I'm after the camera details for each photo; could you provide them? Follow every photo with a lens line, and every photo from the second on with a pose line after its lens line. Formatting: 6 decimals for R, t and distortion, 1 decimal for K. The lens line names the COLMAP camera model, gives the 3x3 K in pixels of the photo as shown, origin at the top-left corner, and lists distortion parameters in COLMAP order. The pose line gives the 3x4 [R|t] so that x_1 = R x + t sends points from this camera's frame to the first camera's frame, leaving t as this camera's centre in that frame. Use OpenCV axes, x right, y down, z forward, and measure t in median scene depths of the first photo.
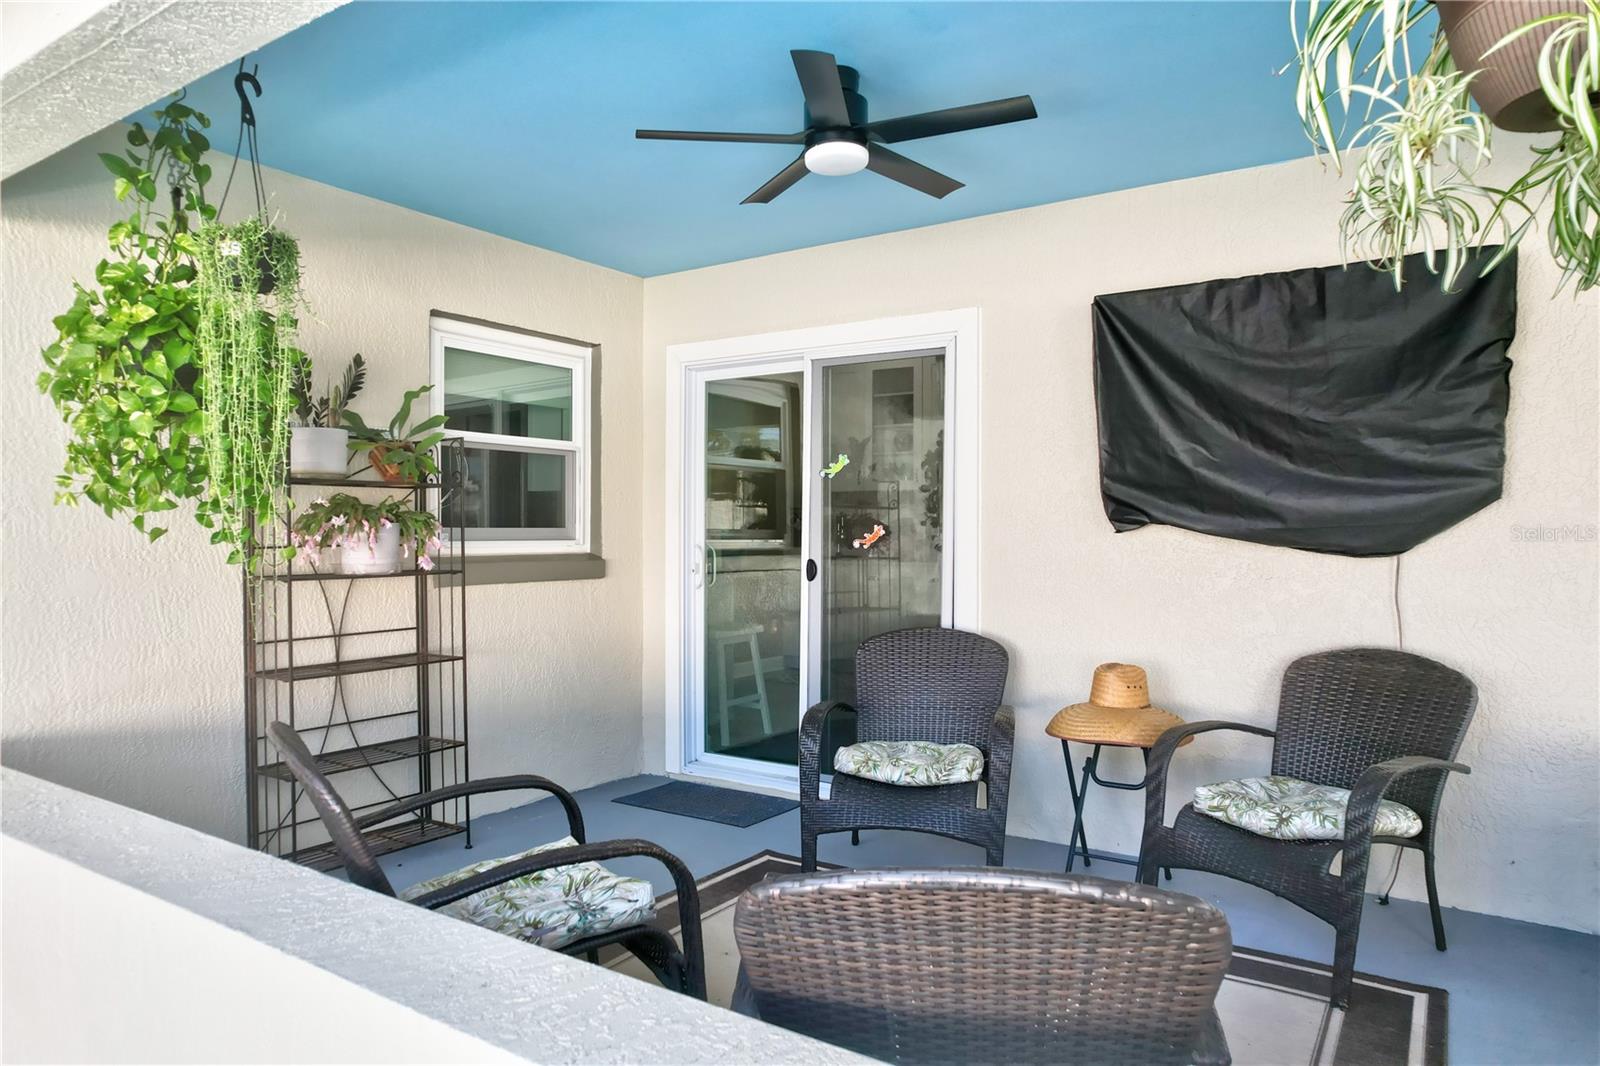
lens RADIAL K [[1018.3, 0, 800.0], [0, 1018.3, 533.0], [0, 0, 1]] dist [-0.060242, 0.000535]
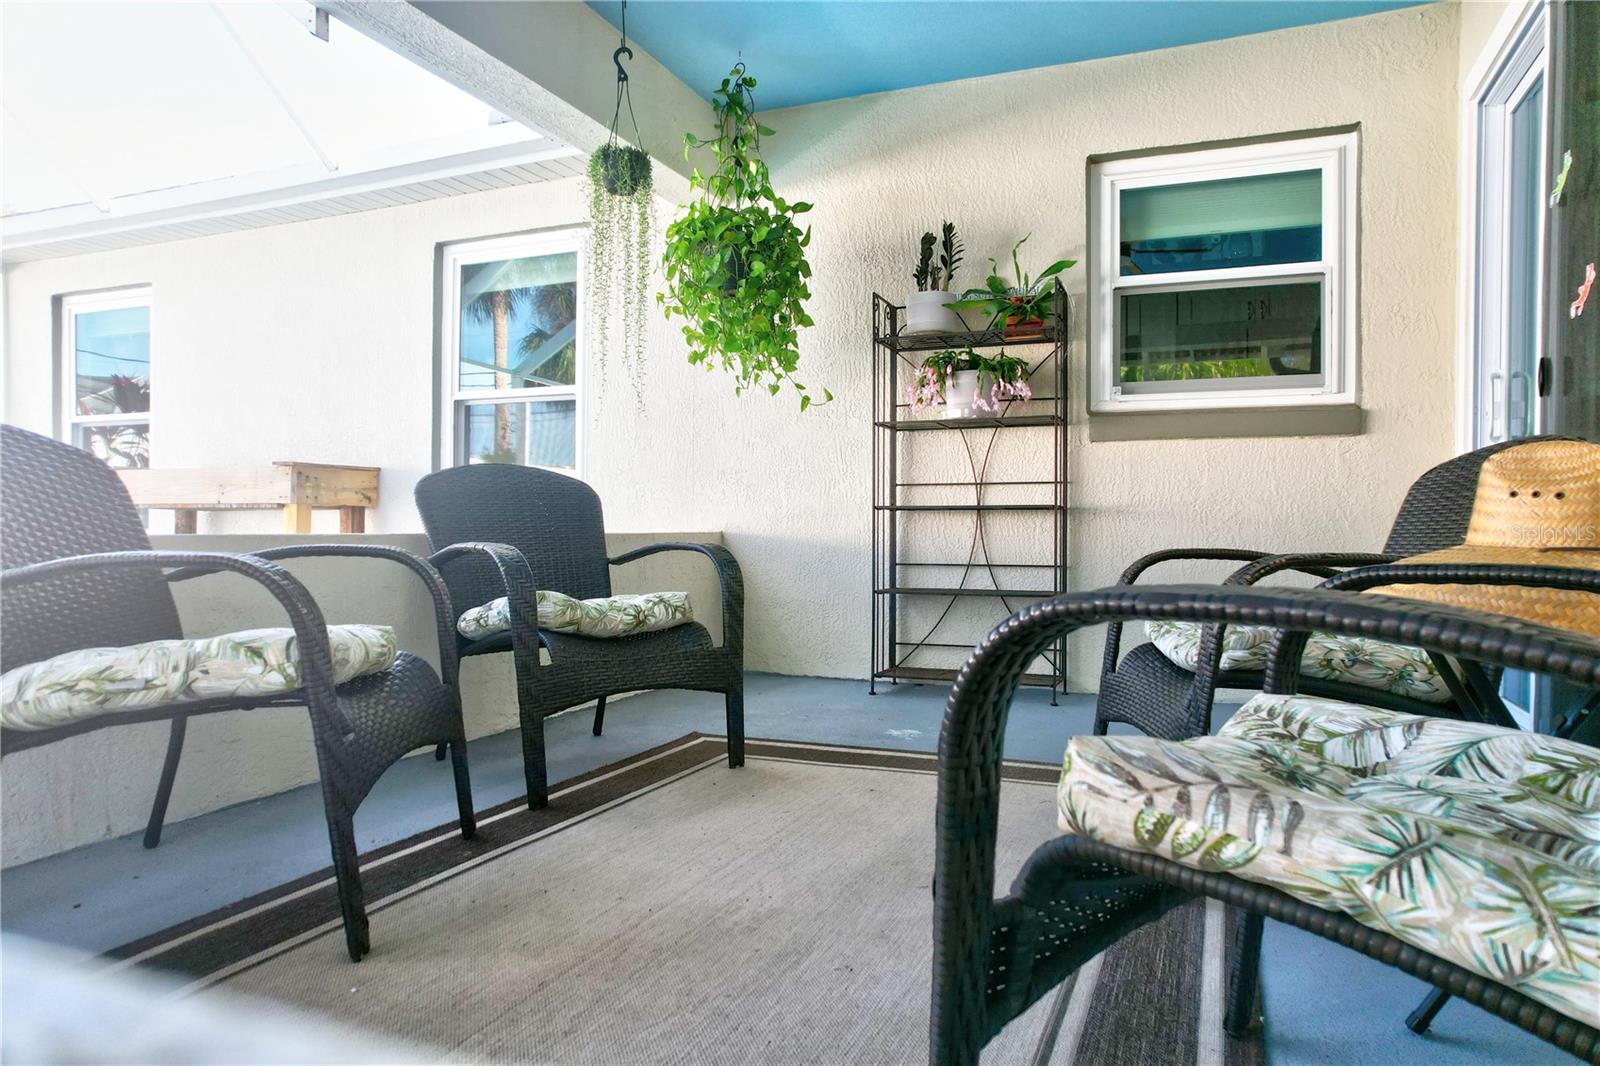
lens RADIAL K [[1018.3, 0, 800.0], [0, 1018.3, 533.0], [0, 0, 1]] dist [-0.060242, 0.000535]
pose [[0.190632, 0.000001, -0.981662, 0.556650], [-0.007430, 0.999971, -0.001442, 0.150503], [0.981633, 0.007569, 0.190626, 0.567311]]
